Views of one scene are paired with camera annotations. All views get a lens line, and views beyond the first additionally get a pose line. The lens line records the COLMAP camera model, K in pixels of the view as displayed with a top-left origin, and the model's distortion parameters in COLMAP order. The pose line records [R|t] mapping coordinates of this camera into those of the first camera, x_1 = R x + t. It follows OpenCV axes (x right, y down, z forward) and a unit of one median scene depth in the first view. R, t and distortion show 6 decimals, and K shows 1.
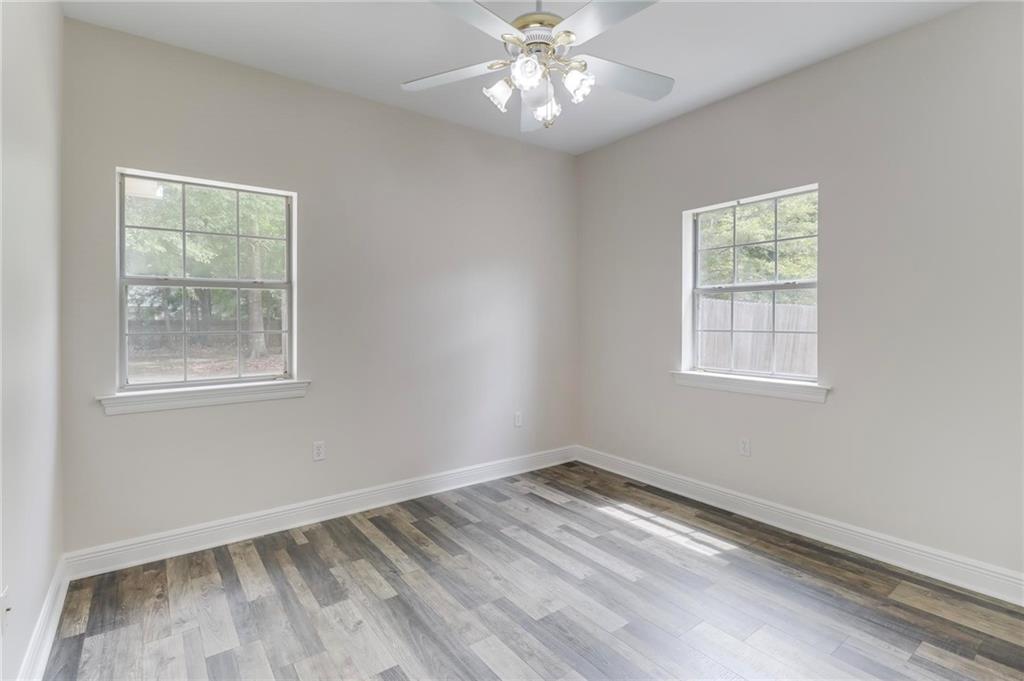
lens RADIAL K [[474.6, 0, 505.5], [0, 474.6, 336.1], [0, 0, 1]] dist [0.010211, -0.002876]
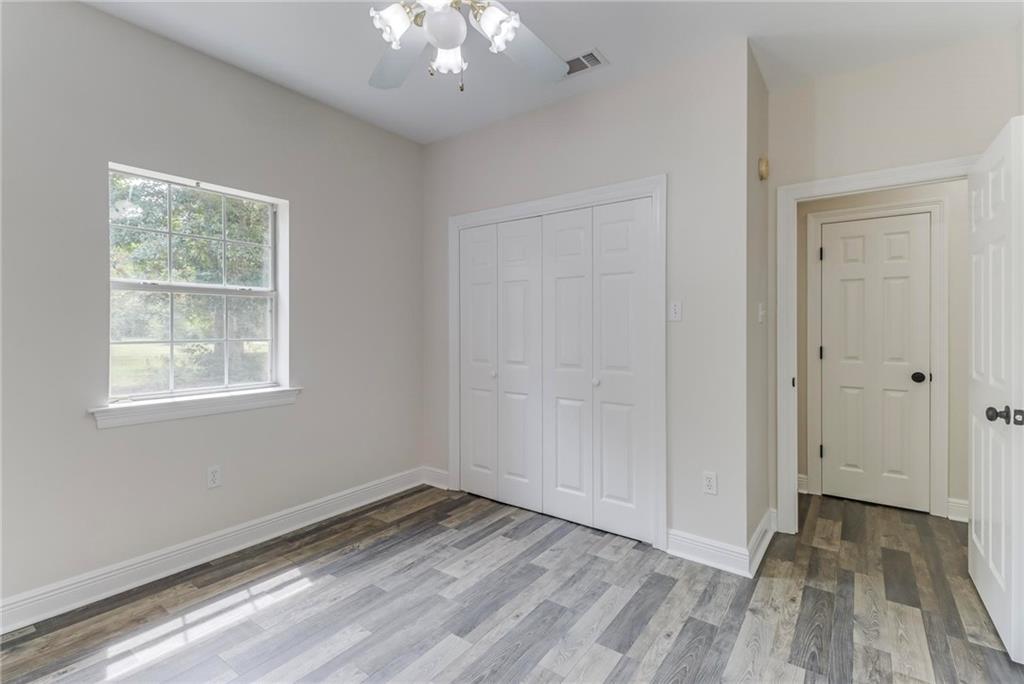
lens RADIAL K [[474.6, 0, 502.9], [0, 474.6, 333.6], [0, 0, 1]] dist [0.010211, -0.002876]
pose [[-0.286304, -0.009471, 0.958092, -0.520811], [0.026527, 0.999489, 0.017807, -0.027071], [-0.957772, 0.030513, -0.285907, 0.847773]]
